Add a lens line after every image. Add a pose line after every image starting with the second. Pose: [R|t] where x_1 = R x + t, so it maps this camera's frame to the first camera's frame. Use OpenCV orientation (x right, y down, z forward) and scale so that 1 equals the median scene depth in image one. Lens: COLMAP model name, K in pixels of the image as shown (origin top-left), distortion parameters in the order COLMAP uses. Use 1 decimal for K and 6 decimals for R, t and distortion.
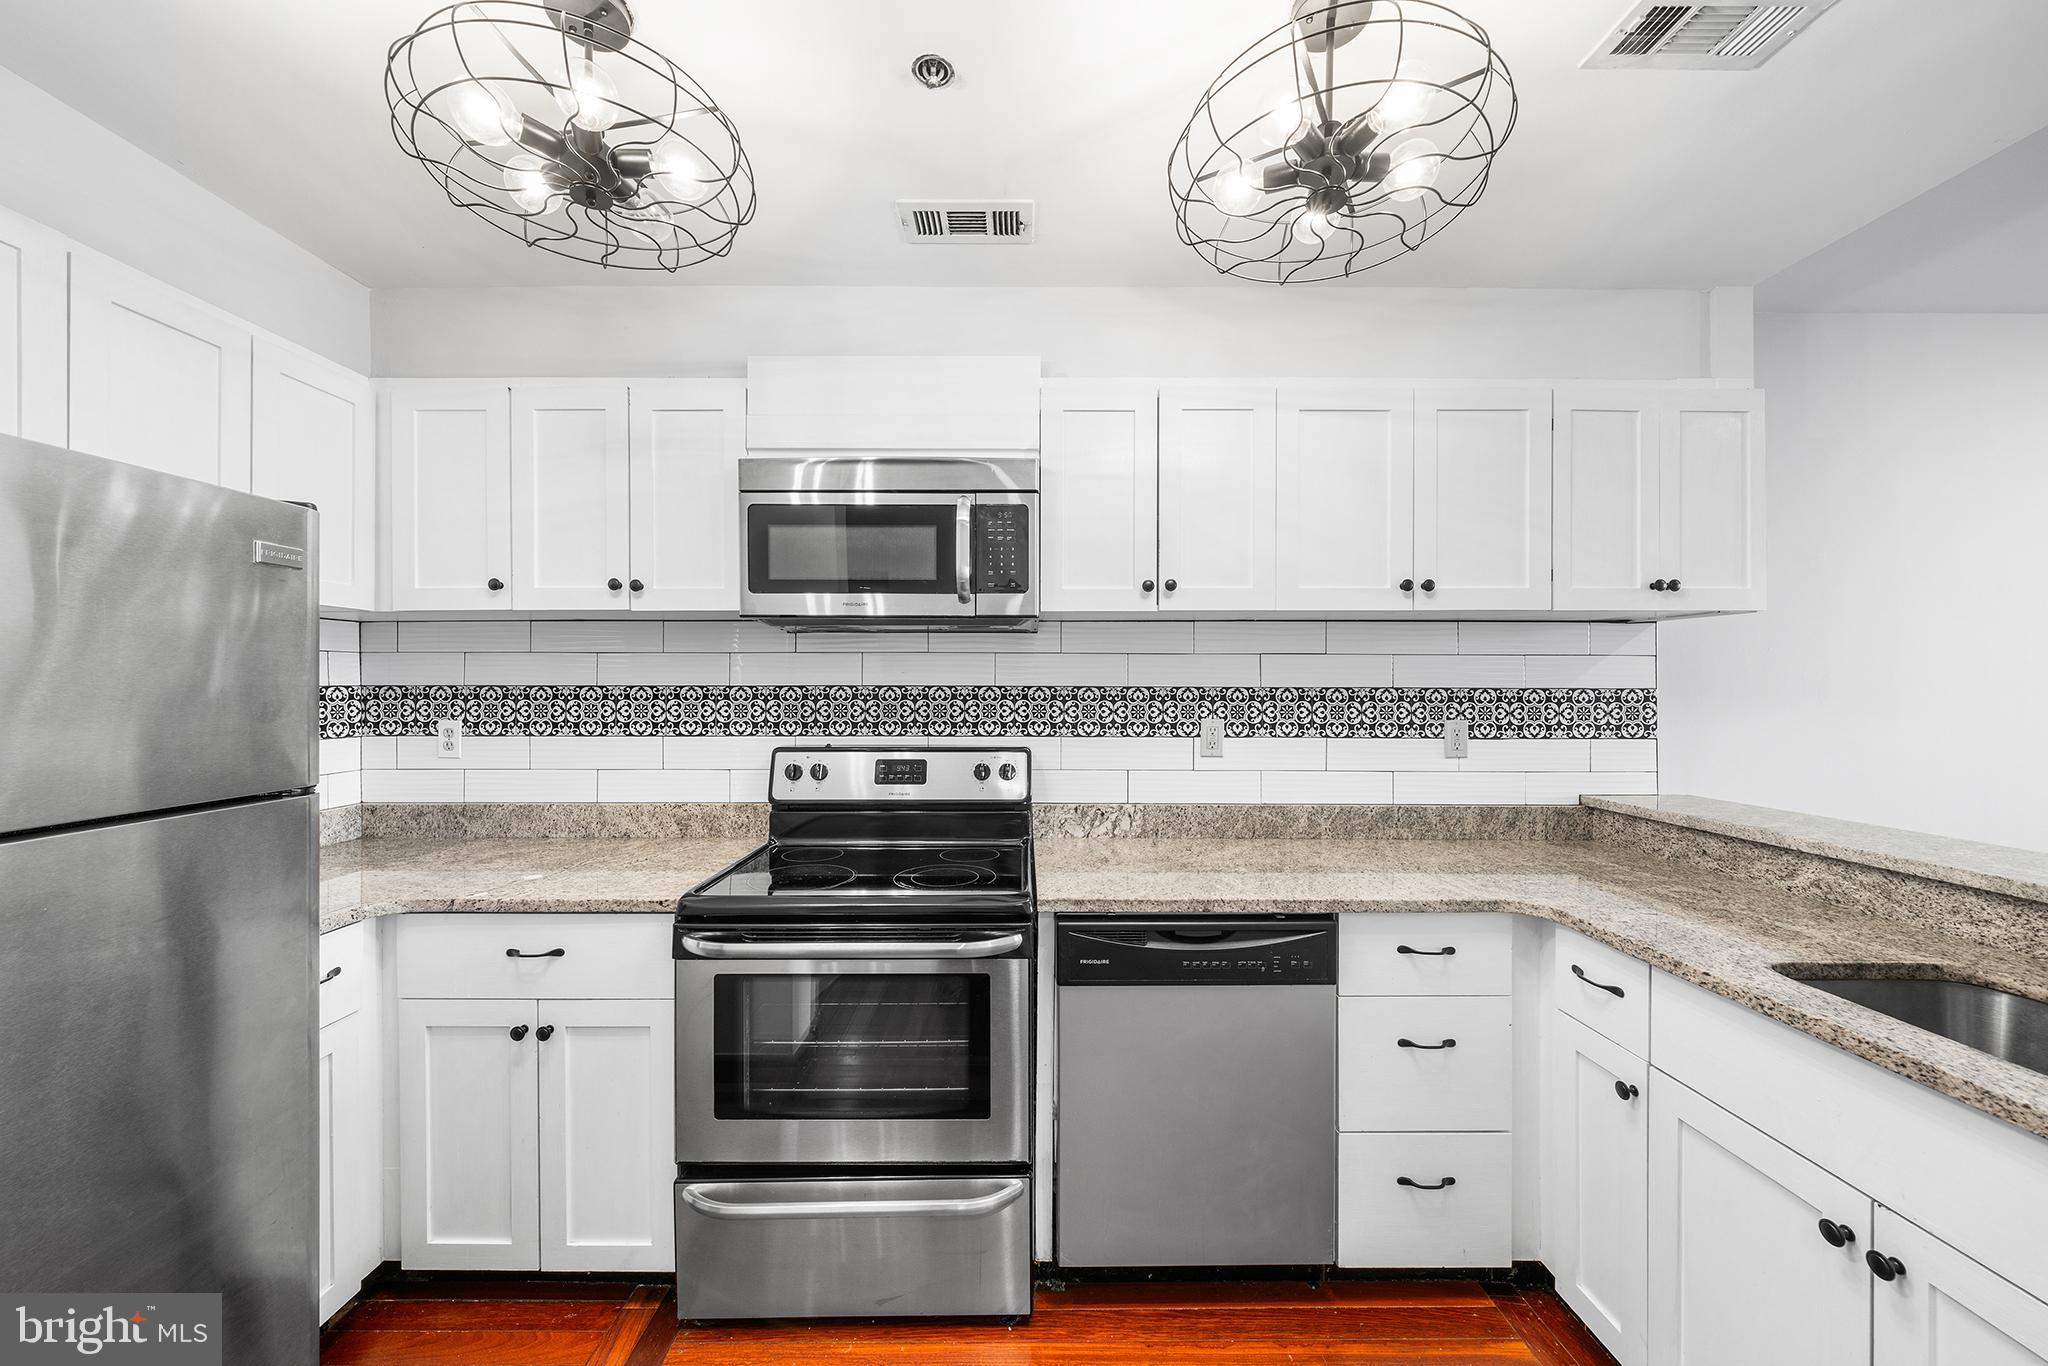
lens RADIAL K [[738.9, 0, 1021.6], [0, 738.9, 685.7], [0, 0, 1]] dist [-0.001799, -0.000924]
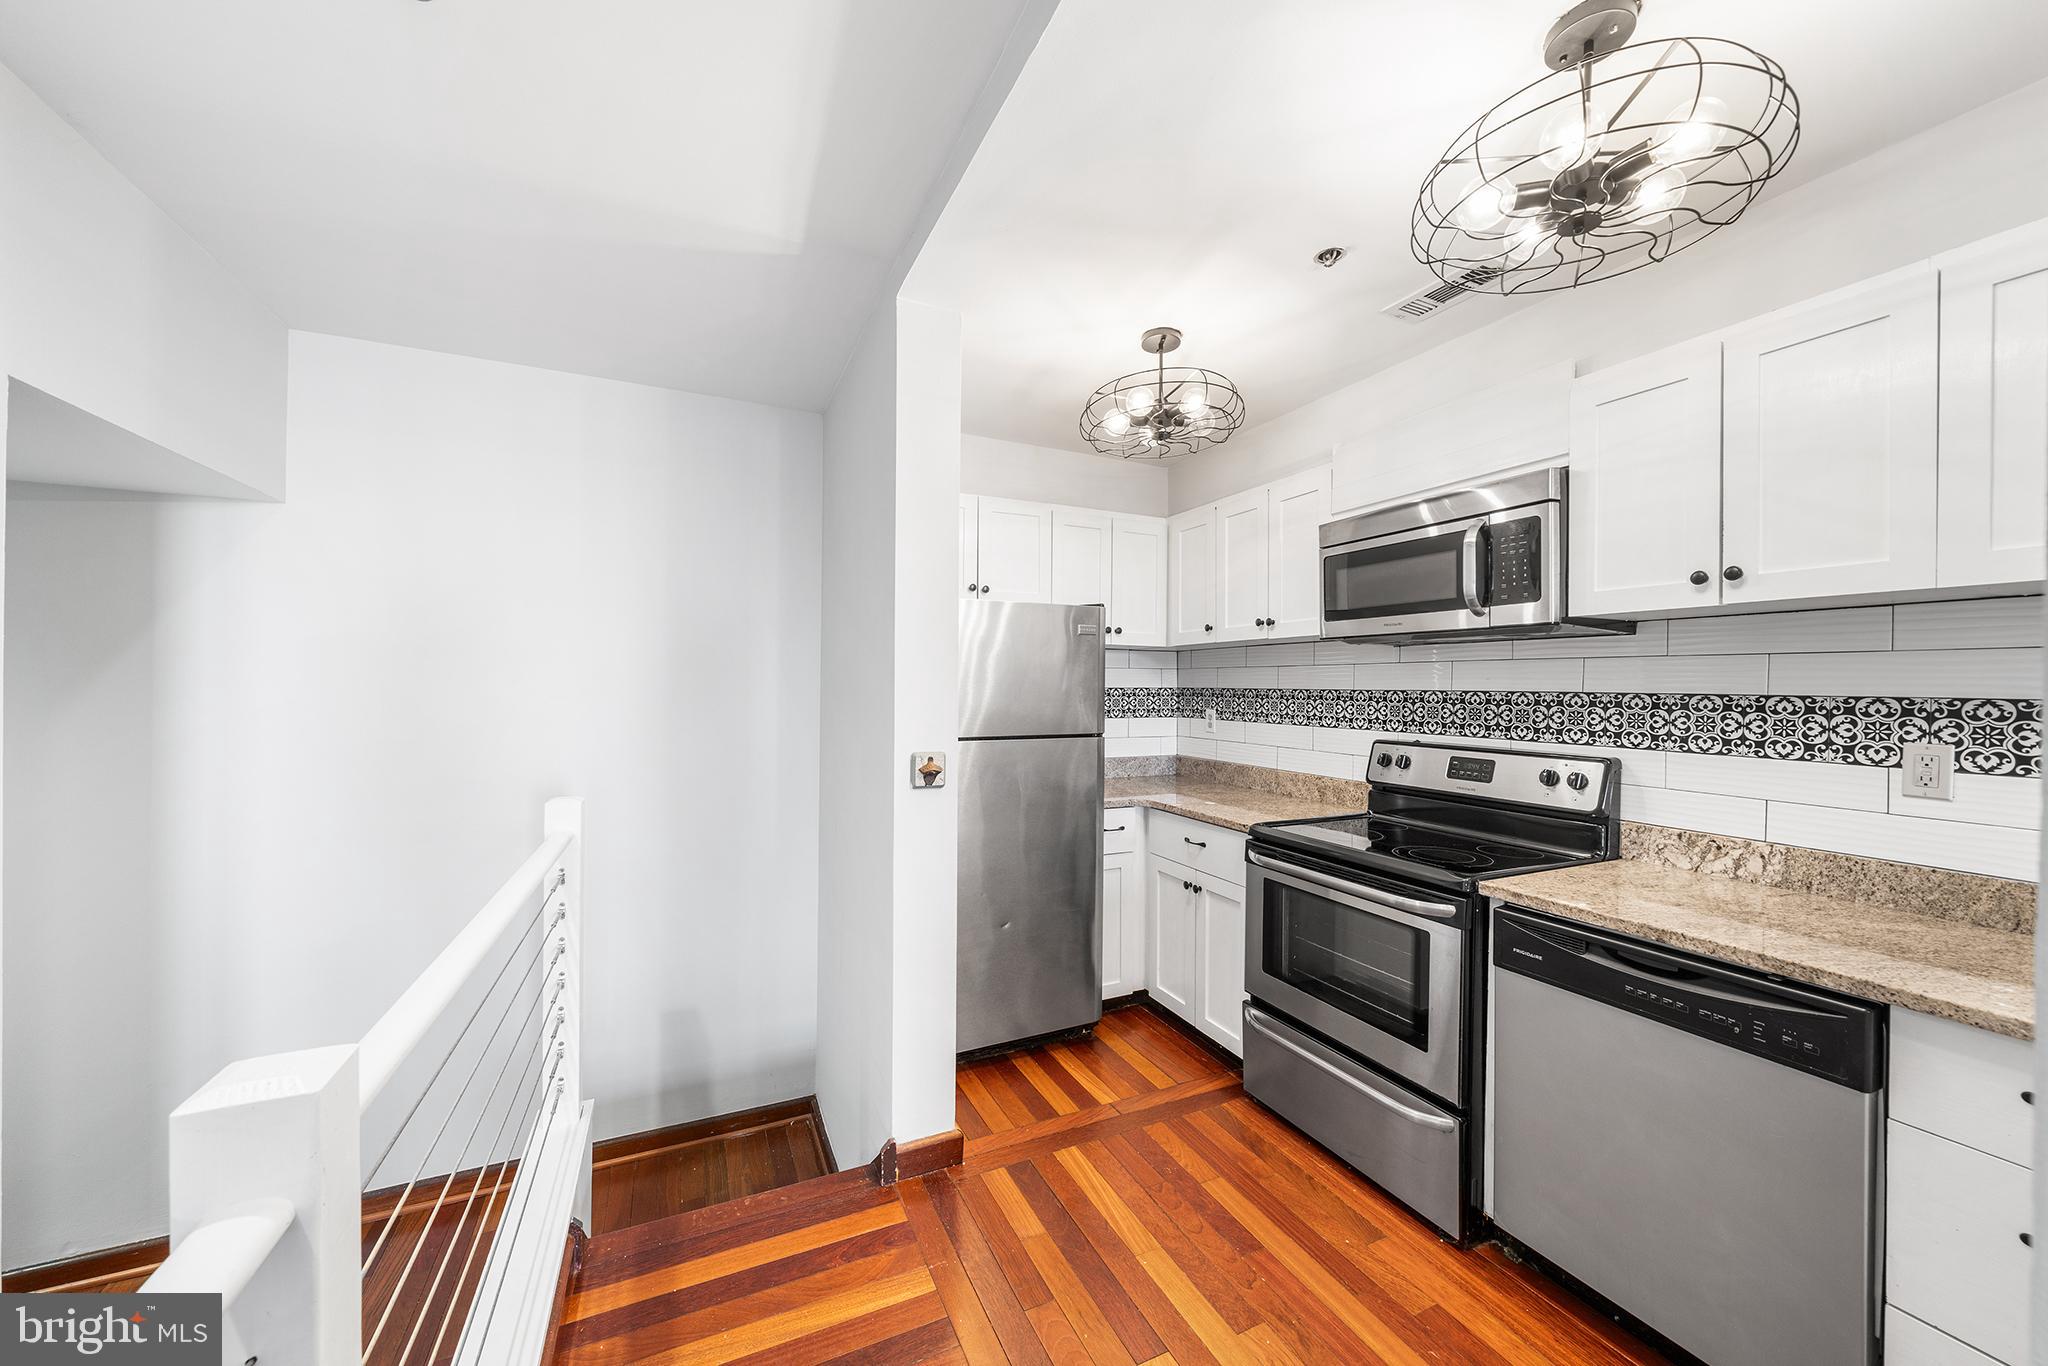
lens RADIAL K [[738.9, 0, 1005.2], [0, 738.9, 695.5], [0, 0, 1]] dist [-0.001799, -0.000924]
pose [[0.398064, 0.015344, -0.917229, 0.652534], [-0.009354, 0.999876, 0.012667, -0.000869], [0.917310, 0.003538, 0.398159, -0.088183]]
